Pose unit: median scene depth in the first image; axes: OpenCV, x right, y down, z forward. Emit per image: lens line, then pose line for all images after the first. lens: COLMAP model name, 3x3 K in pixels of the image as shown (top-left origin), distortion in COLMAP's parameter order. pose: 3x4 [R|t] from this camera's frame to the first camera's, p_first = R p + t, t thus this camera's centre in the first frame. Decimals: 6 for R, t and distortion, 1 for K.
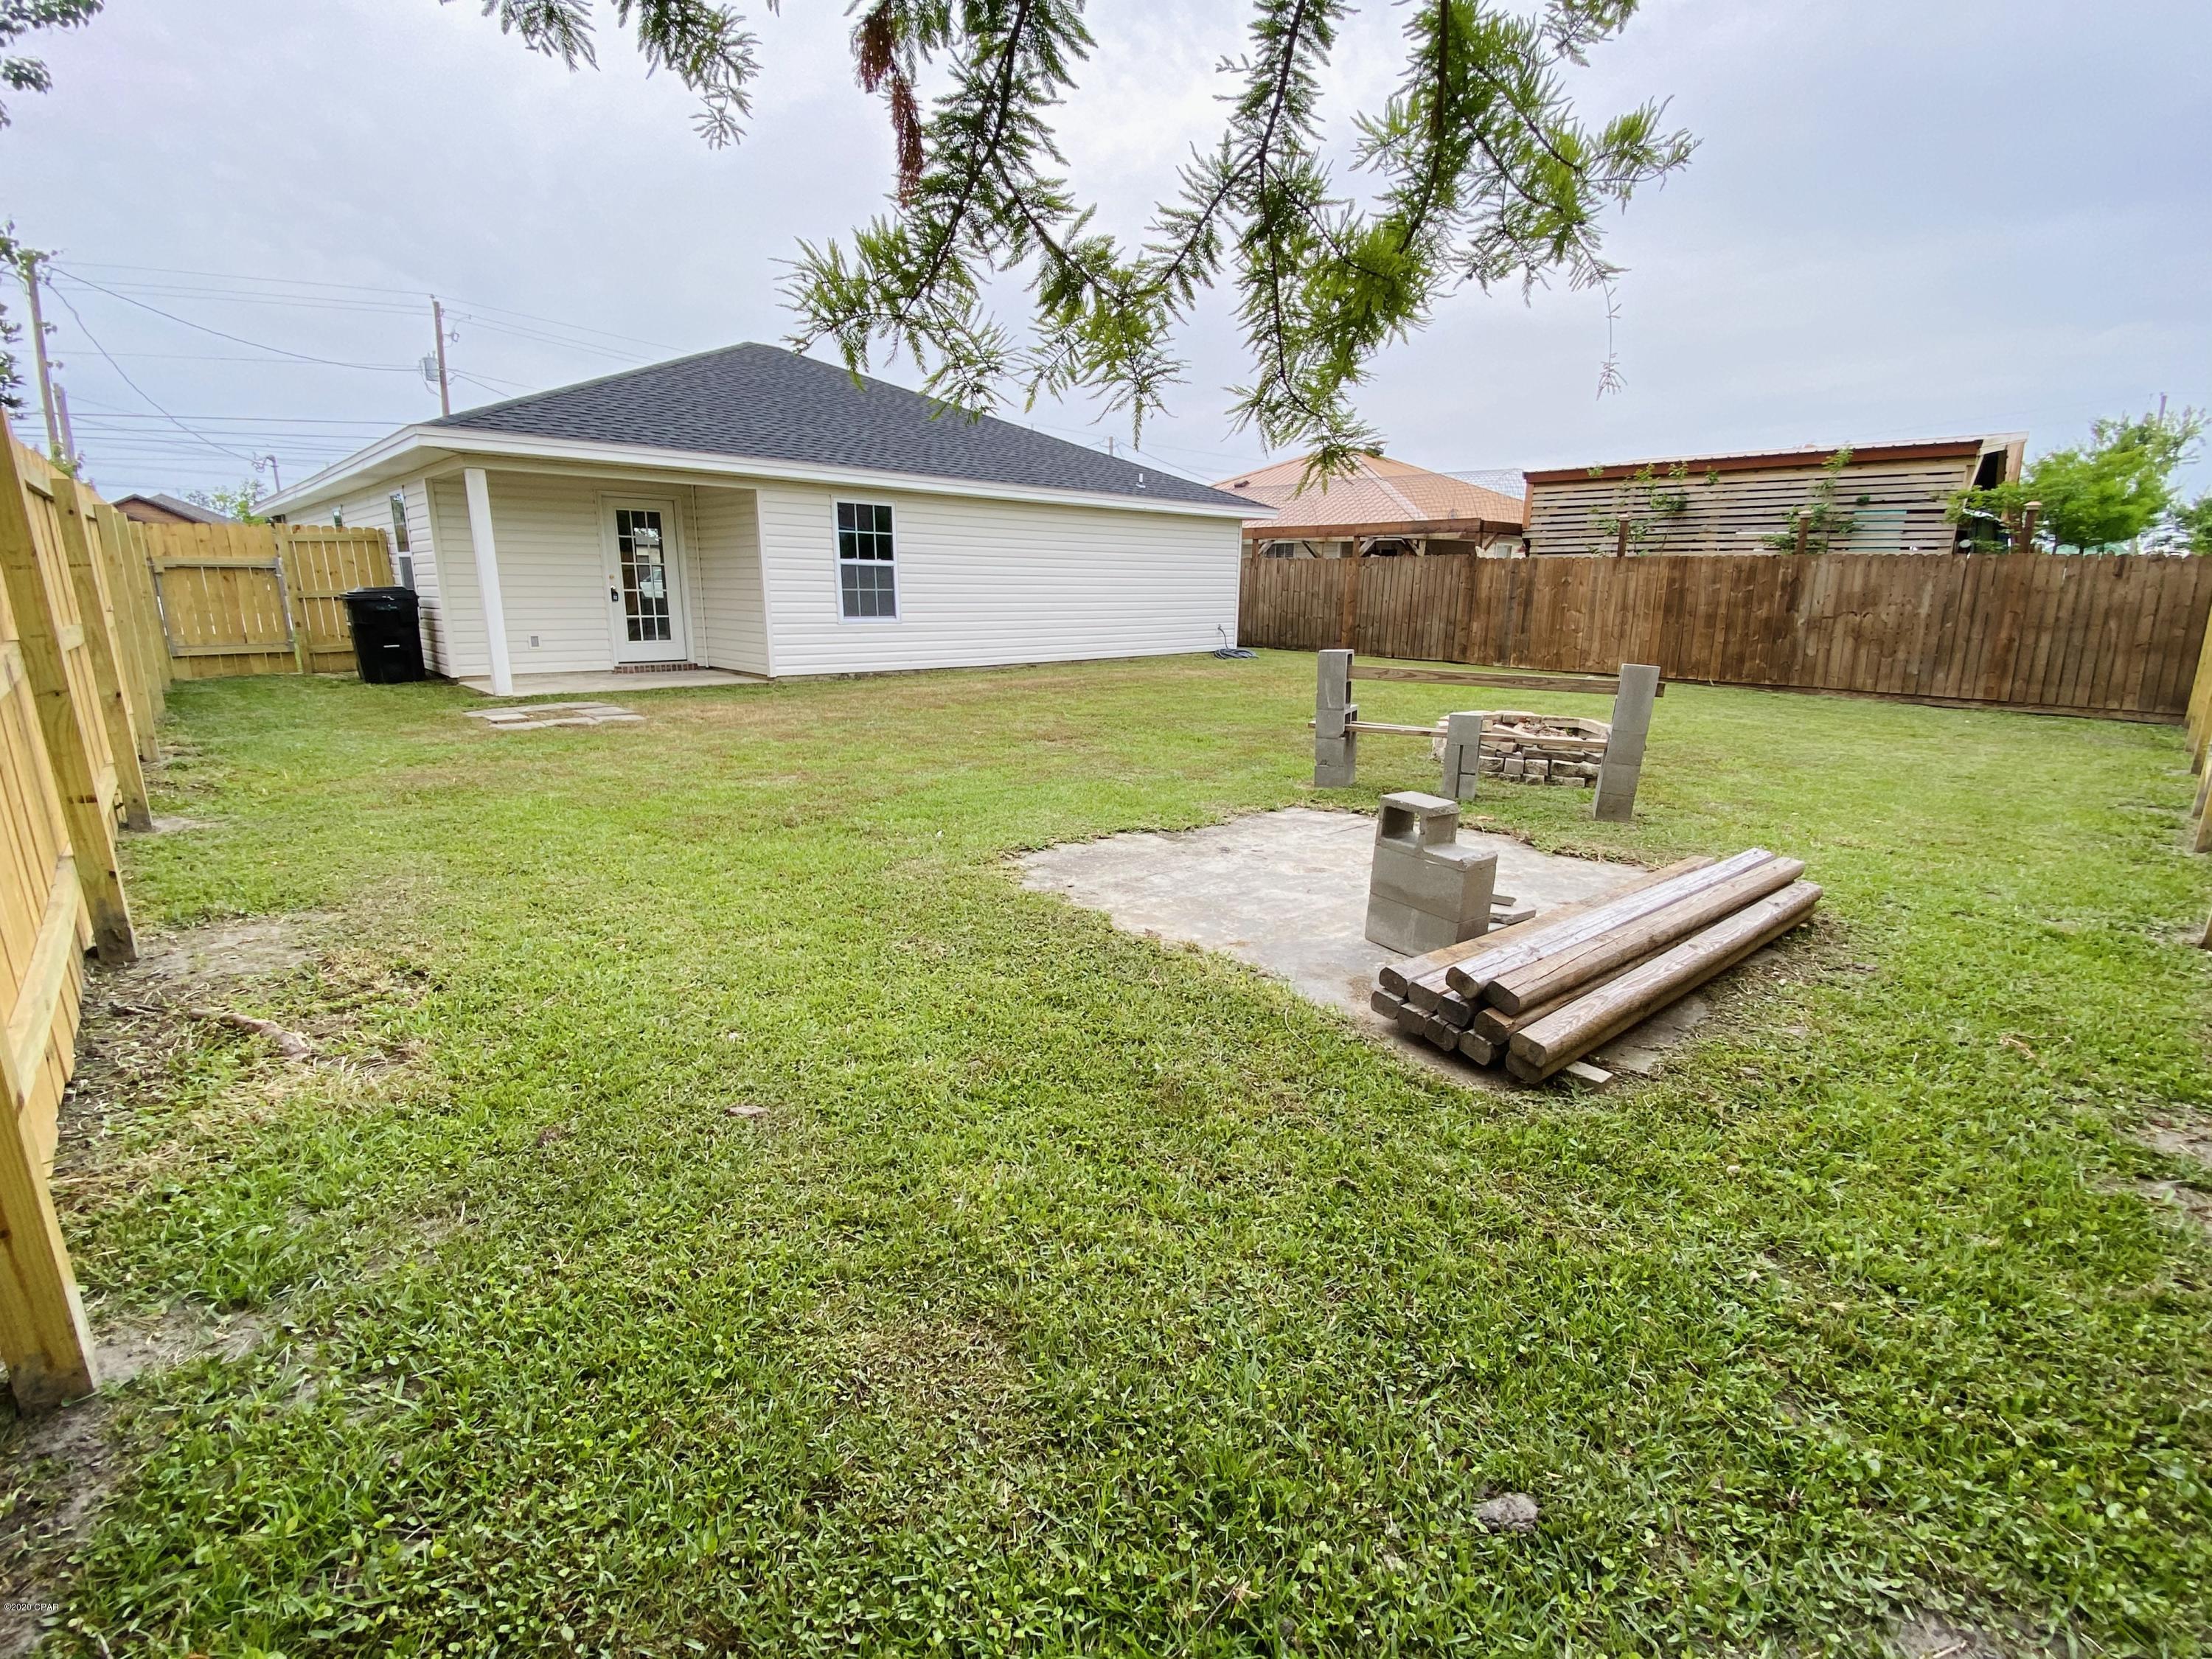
lens RADIAL K [[1034.2, 0, 1106.0], [0, 1034.2, 829.5], [0, 0, 1]] dist [0.000478, 0.000056]
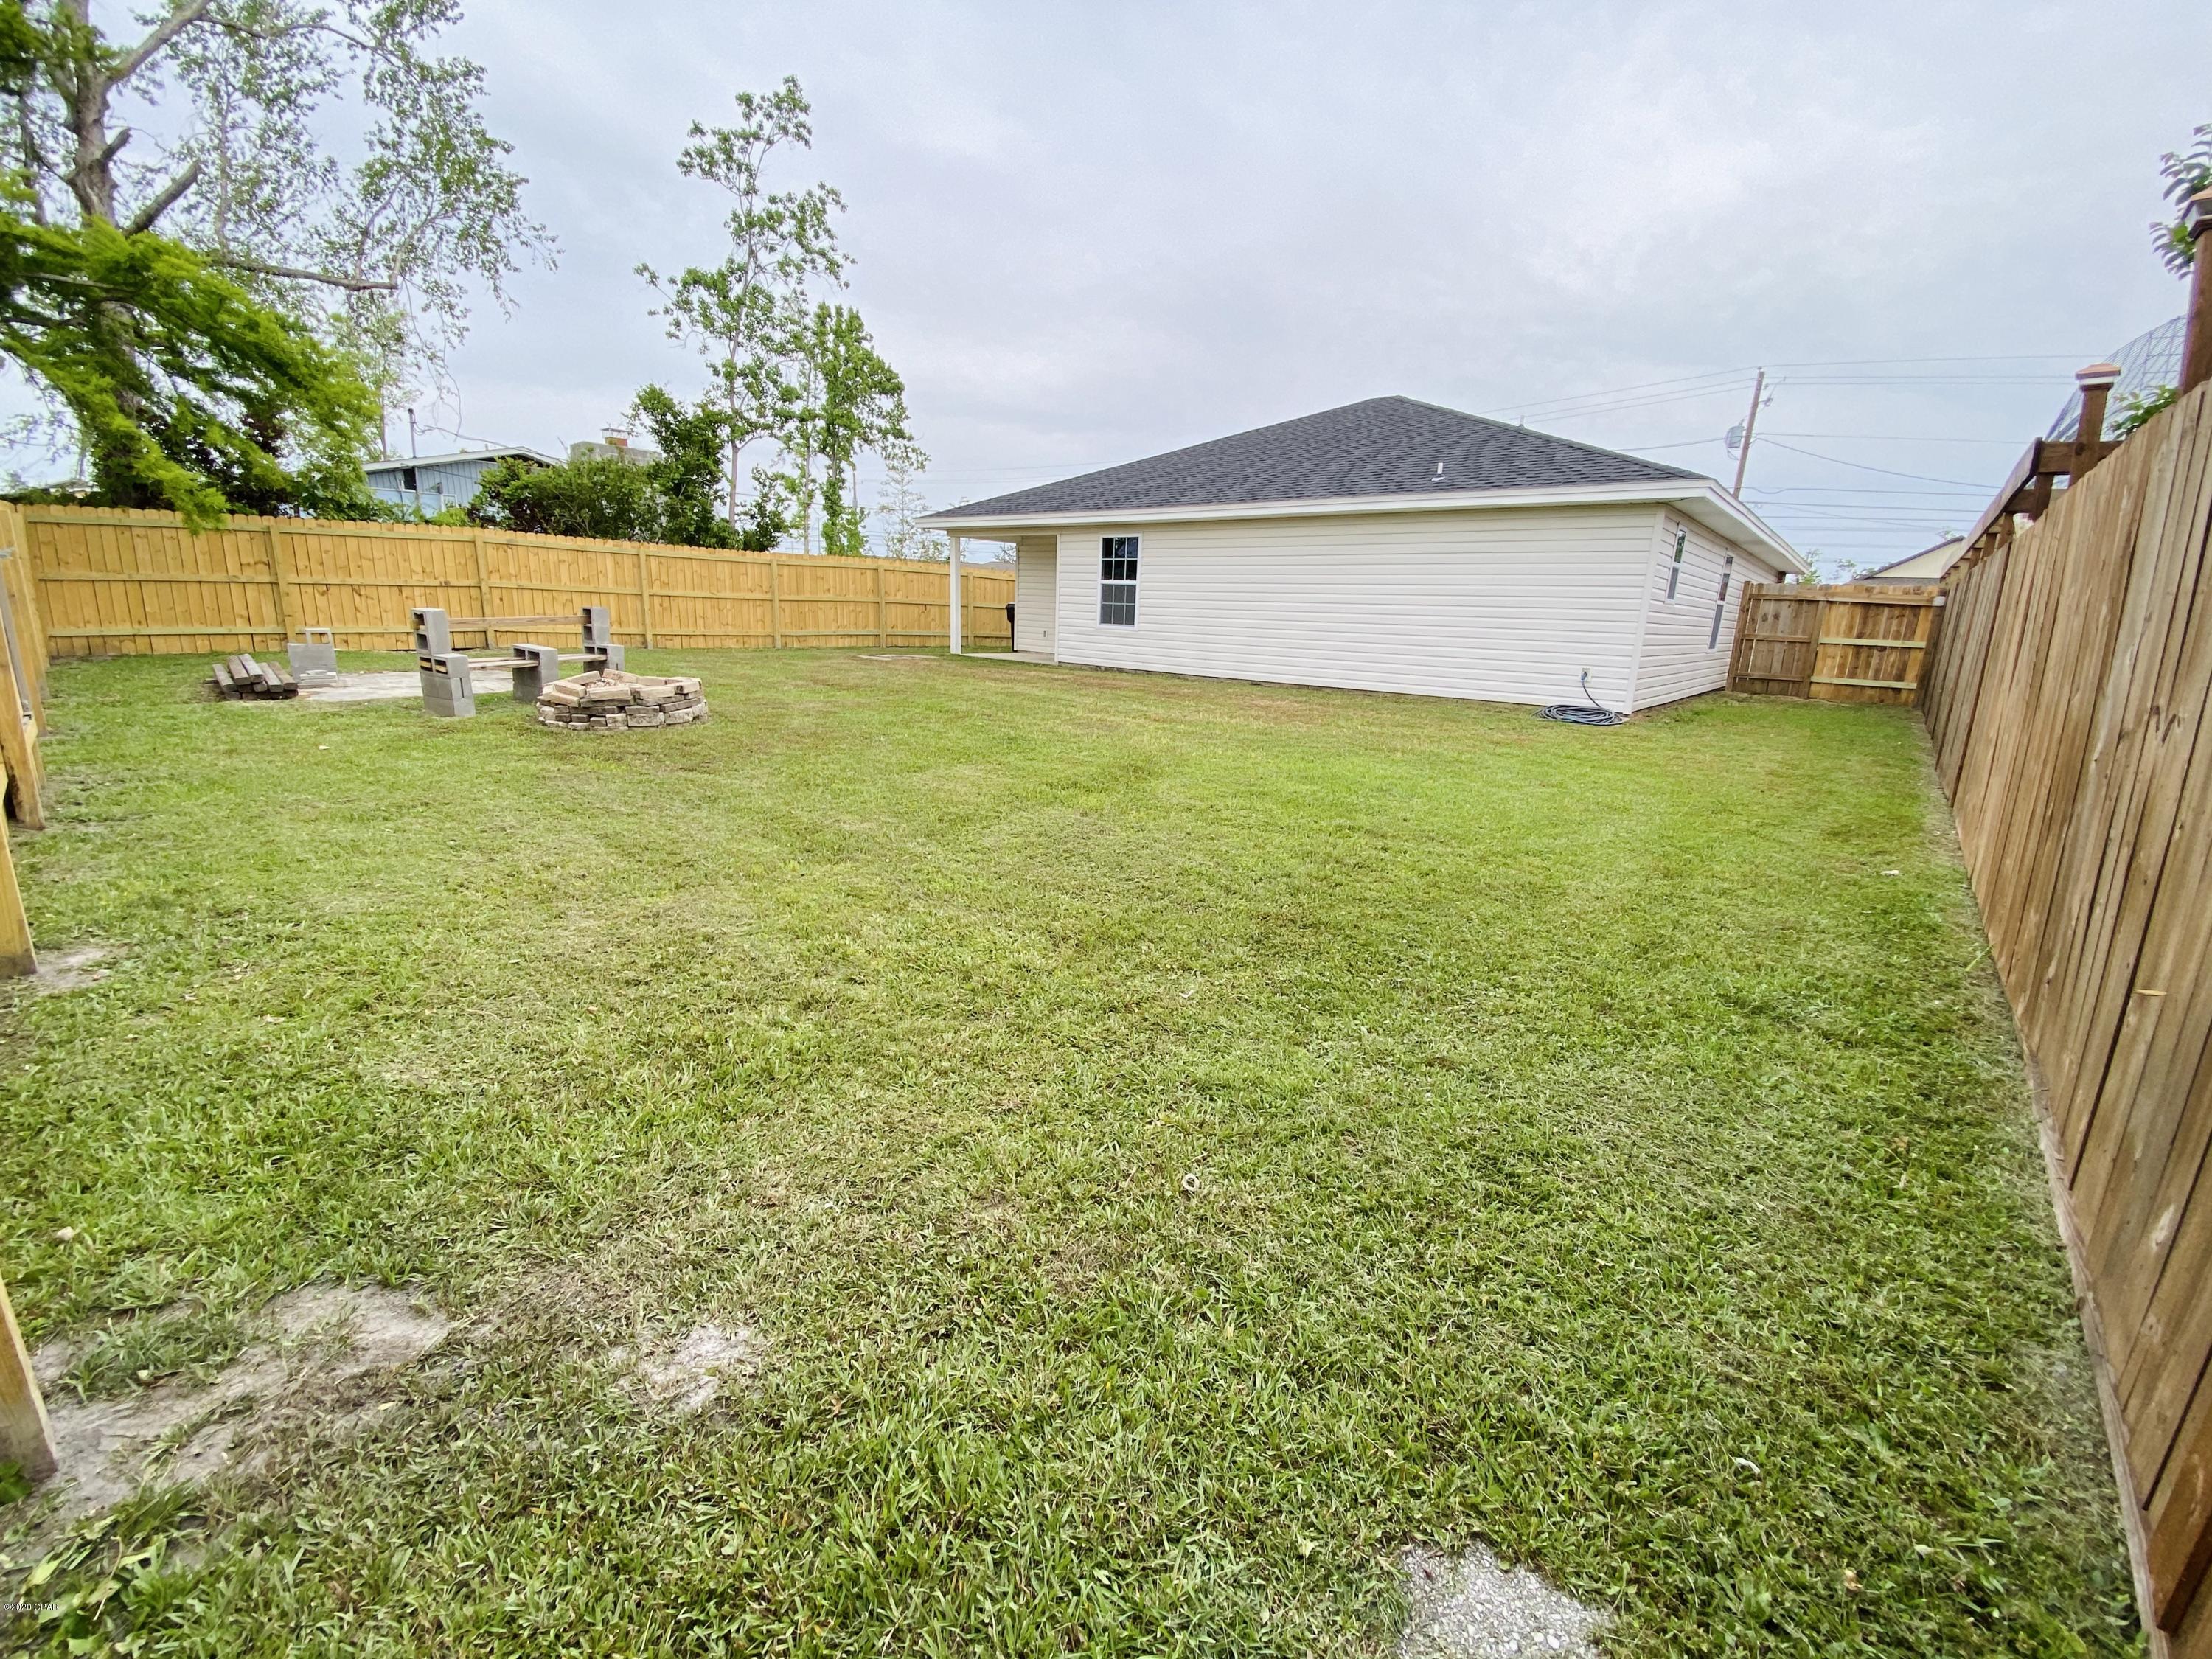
lens RADIAL K [[903.0, 0, 1106.0], [0, 903.0, 829.5], [0, 0, 1]] dist [0.000280, 0.000023]
pose [[0.109591, 0.228617, -0.967328, 0.897984], [-0.258347, 0.946295, 0.194378, -0.178877], [0.959816, 0.228605, 0.162768, 0.858167]]
